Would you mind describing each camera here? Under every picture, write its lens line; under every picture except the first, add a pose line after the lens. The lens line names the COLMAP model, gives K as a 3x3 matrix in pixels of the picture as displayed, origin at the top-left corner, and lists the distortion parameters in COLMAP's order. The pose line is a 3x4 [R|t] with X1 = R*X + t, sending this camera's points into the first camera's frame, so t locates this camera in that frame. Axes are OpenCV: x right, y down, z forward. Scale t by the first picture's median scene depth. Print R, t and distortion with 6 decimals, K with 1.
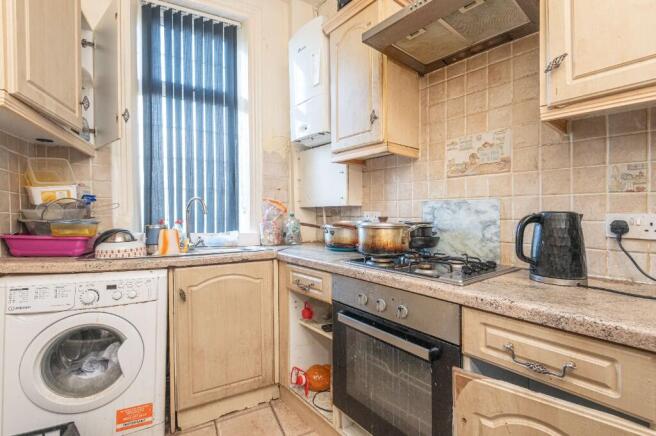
lens RADIAL K [[301.1, 0, 328.0], [0, 301.1, 218.0], [0, 0, 1]] dist [-0.000576, -0.000545]
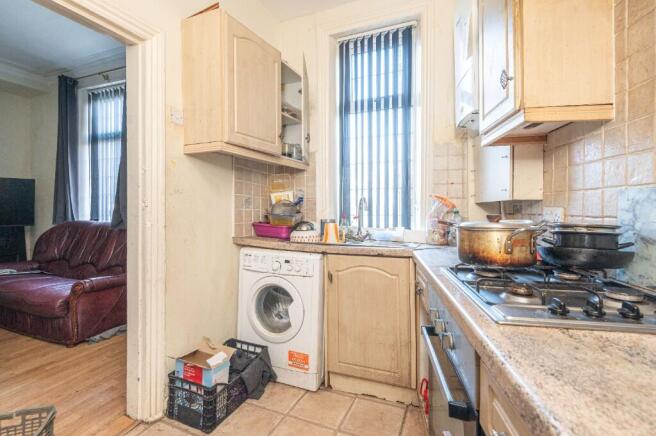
lens RADIAL K [[303.0, 0, 327.2], [0, 303.0, 212.3], [0, 0, 1]] dist [0.003014, -0.000478]
pose [[0.647449, 0.007240, -0.762074, 0.414669], [-0.014421, 0.999892, -0.002753, -0.001606], [0.761972, 0.012772, 0.647484, 0.180854]]
